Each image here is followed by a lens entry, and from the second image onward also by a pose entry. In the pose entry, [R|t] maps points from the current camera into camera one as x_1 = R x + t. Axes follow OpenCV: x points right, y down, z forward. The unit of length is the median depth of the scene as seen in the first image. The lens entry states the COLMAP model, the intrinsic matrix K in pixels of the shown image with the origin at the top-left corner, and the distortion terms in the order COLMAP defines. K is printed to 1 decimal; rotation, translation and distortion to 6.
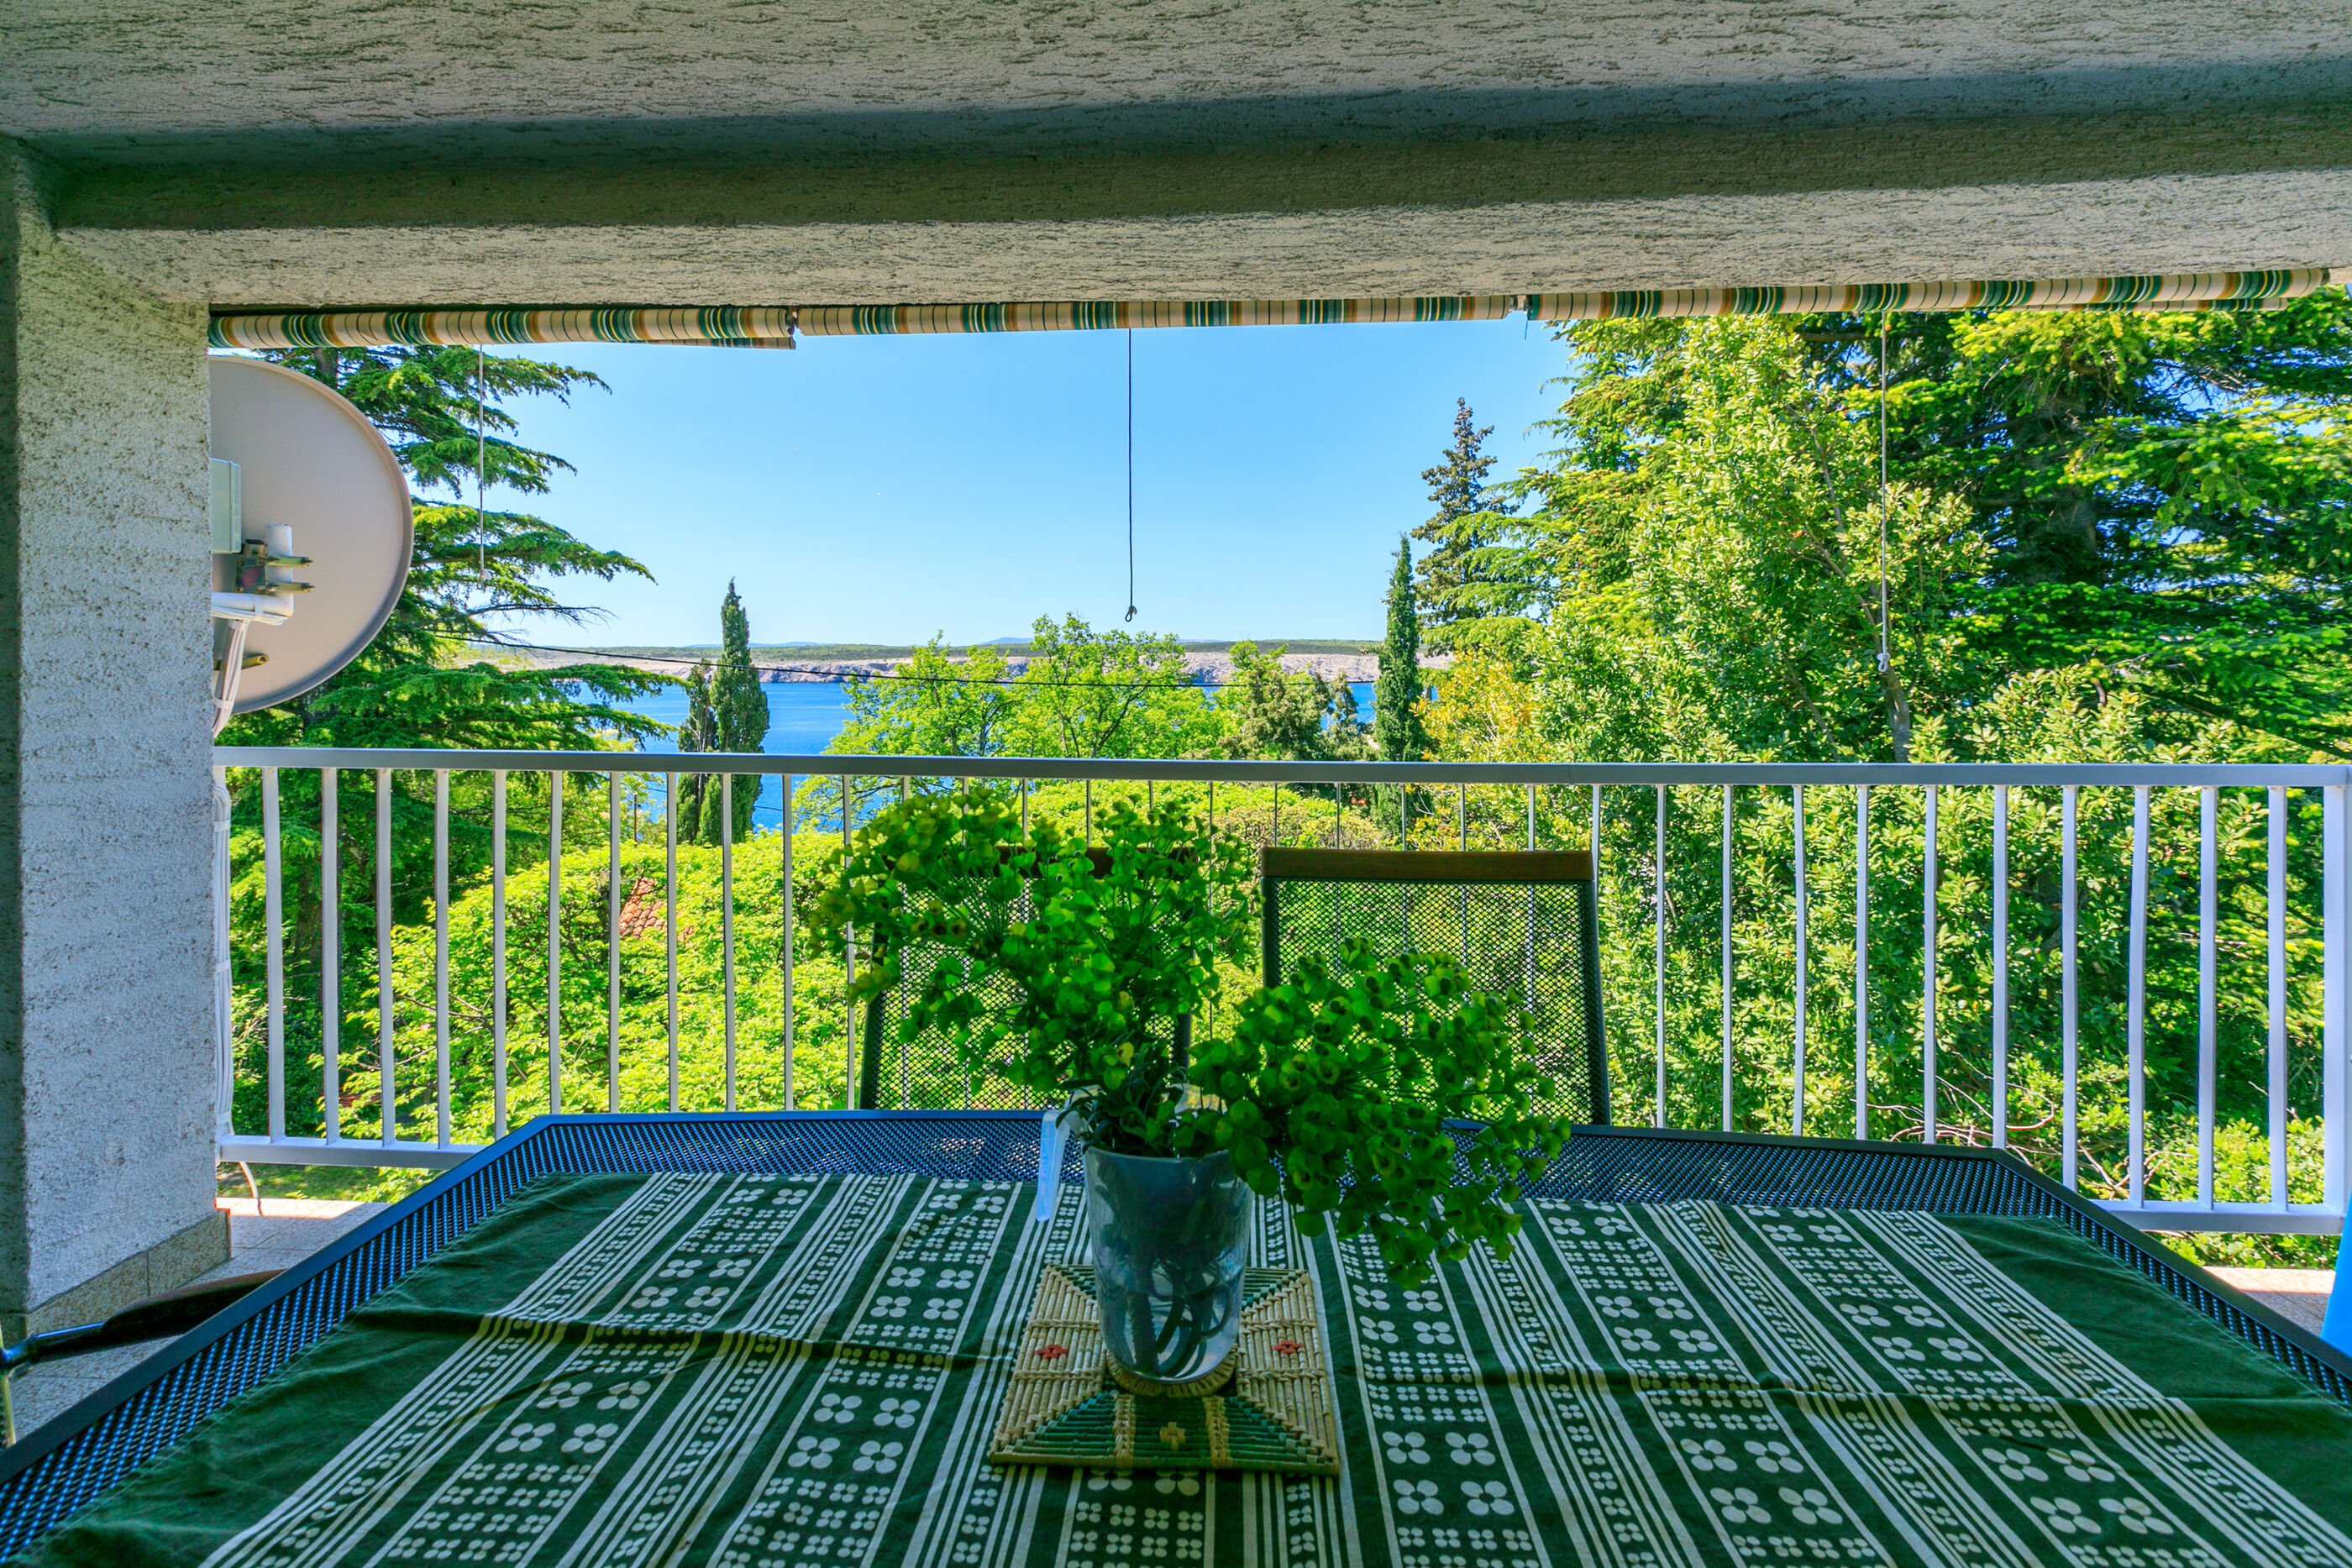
lens RADIAL K [[1070.7, 0, 1185.8], [0, 1070.7, 717.0], [0, 0, 1]] dist [-0.001203, 0.000881]
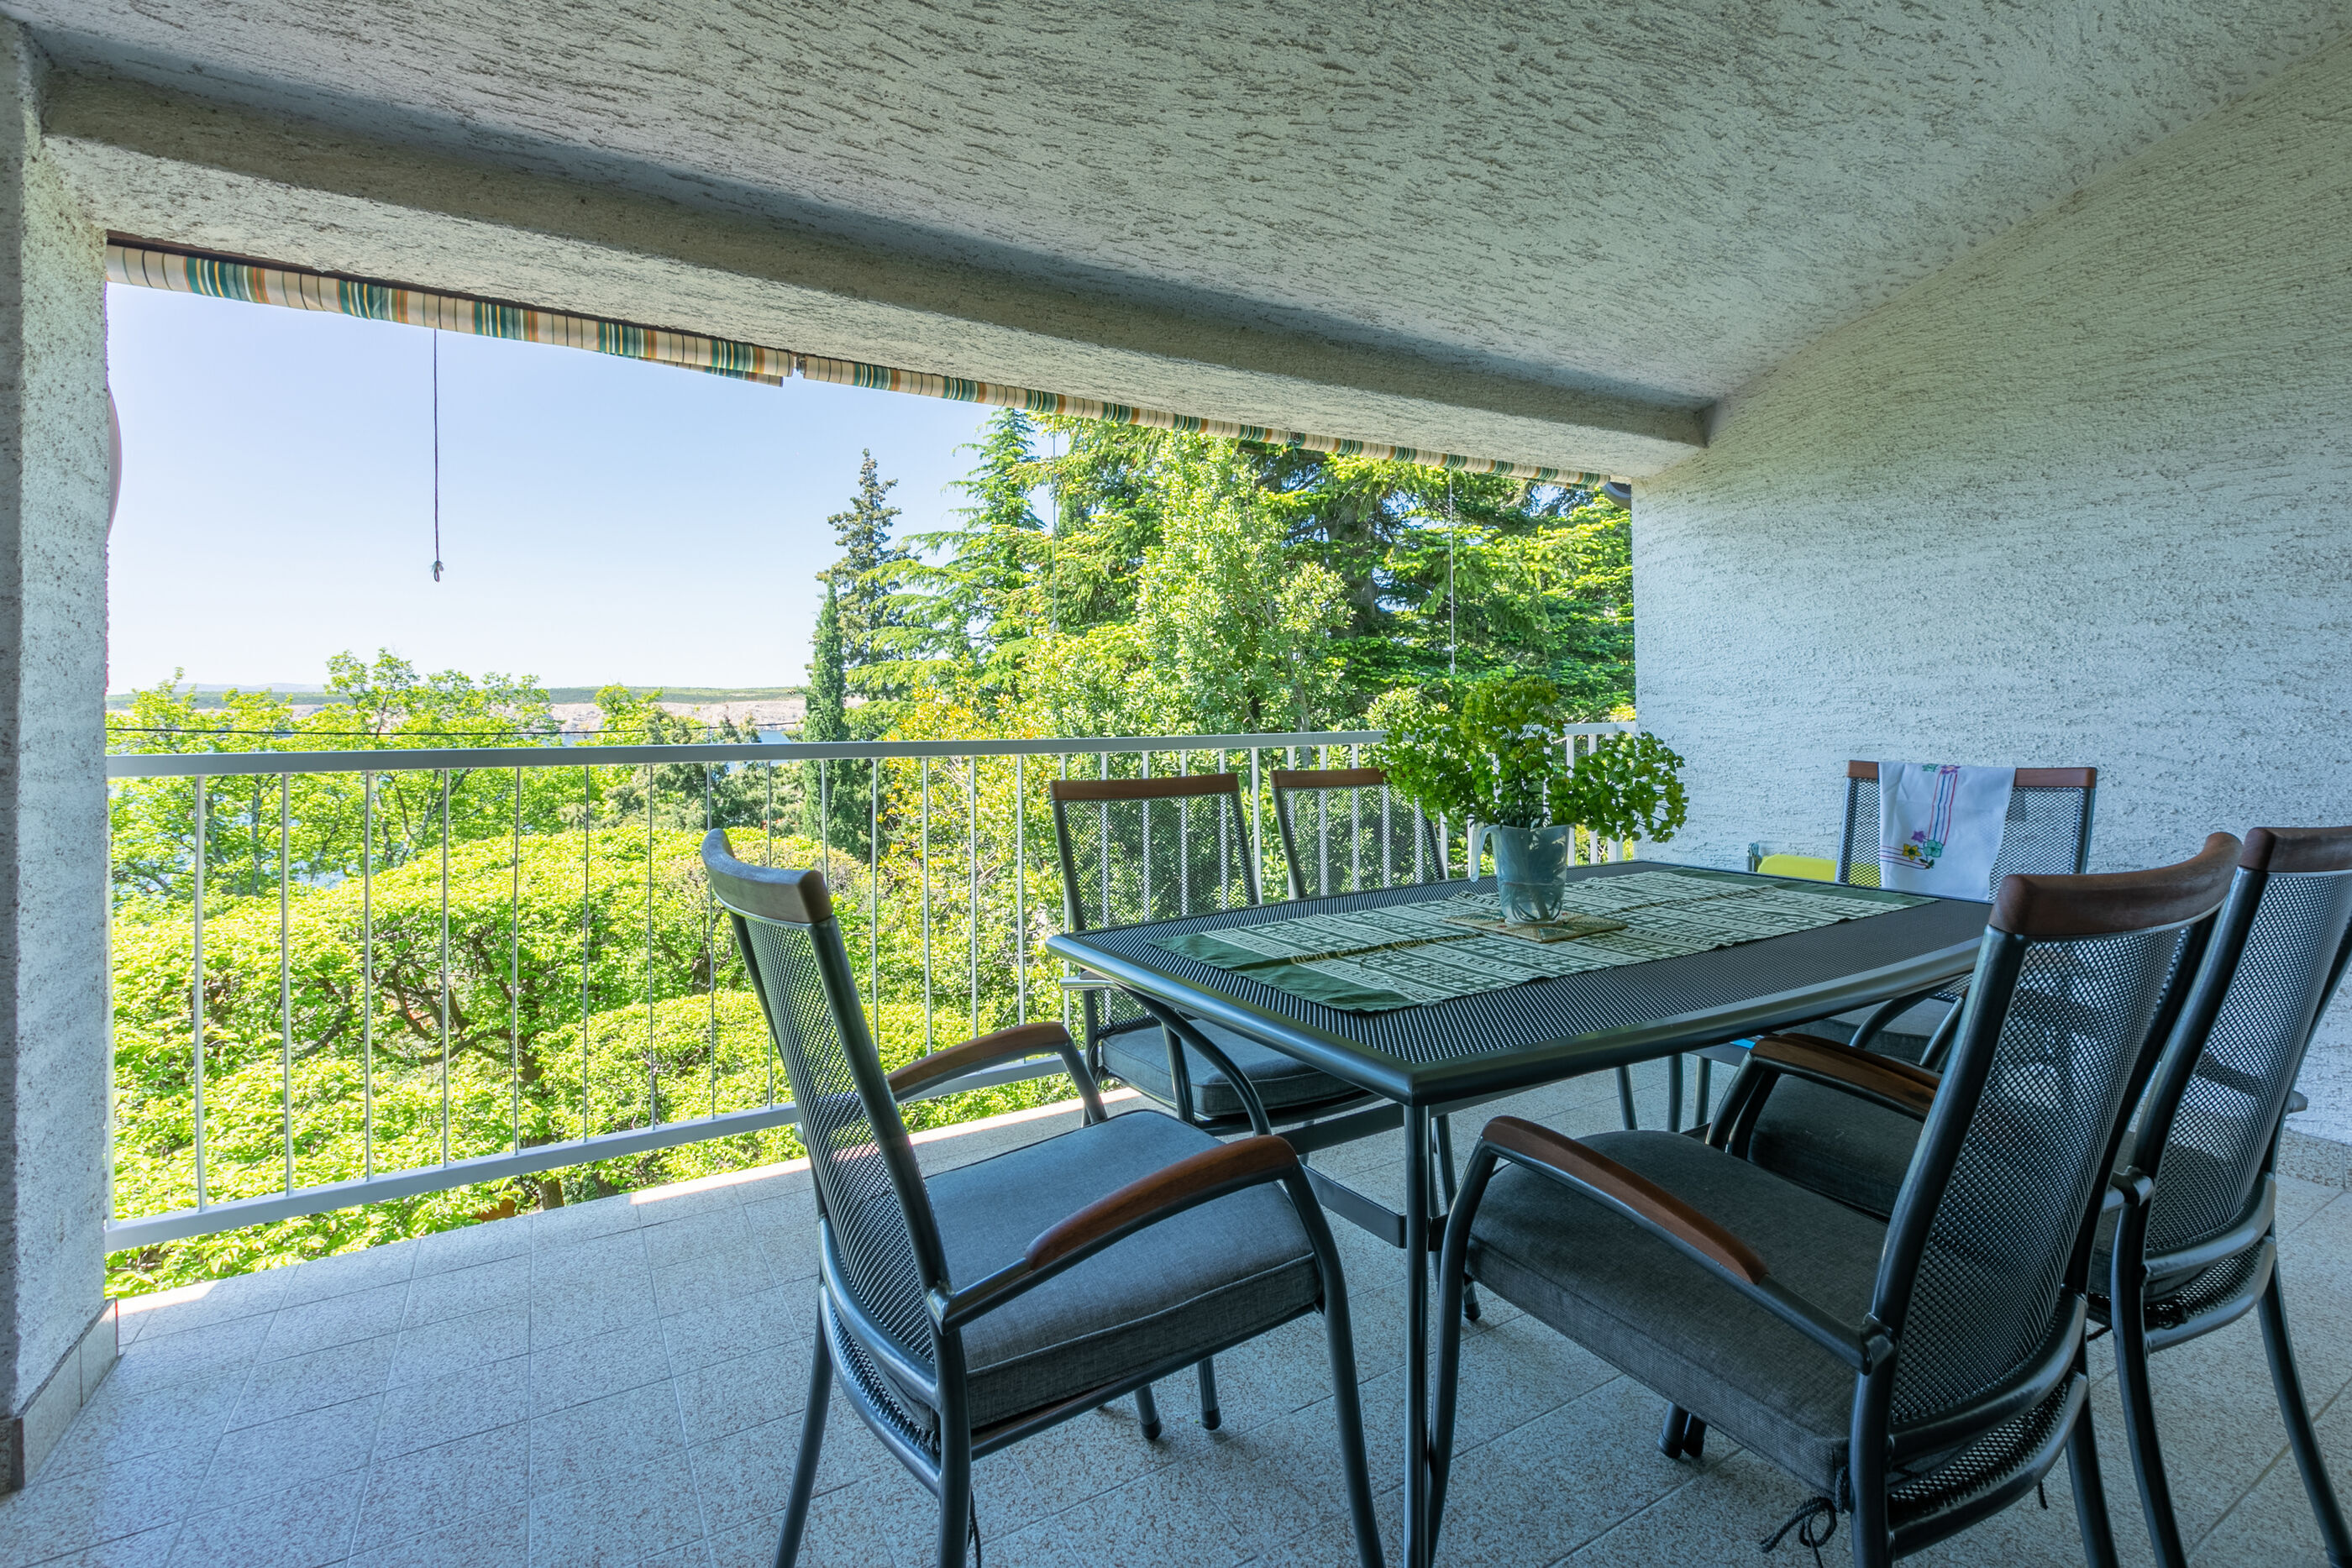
lens RADIAL K [[1070.7, 0, 1172.7], [0, 1070.7, 774.7], [0, 0, 1]] dist [-0.001203, 0.000881]
pose [[0.826085, -0.044711, 0.561769, -0.294340], [0.040175, 0.998984, 0.020431, 0.027912], [-0.562111, 0.005691, 0.827042, -0.078355]]
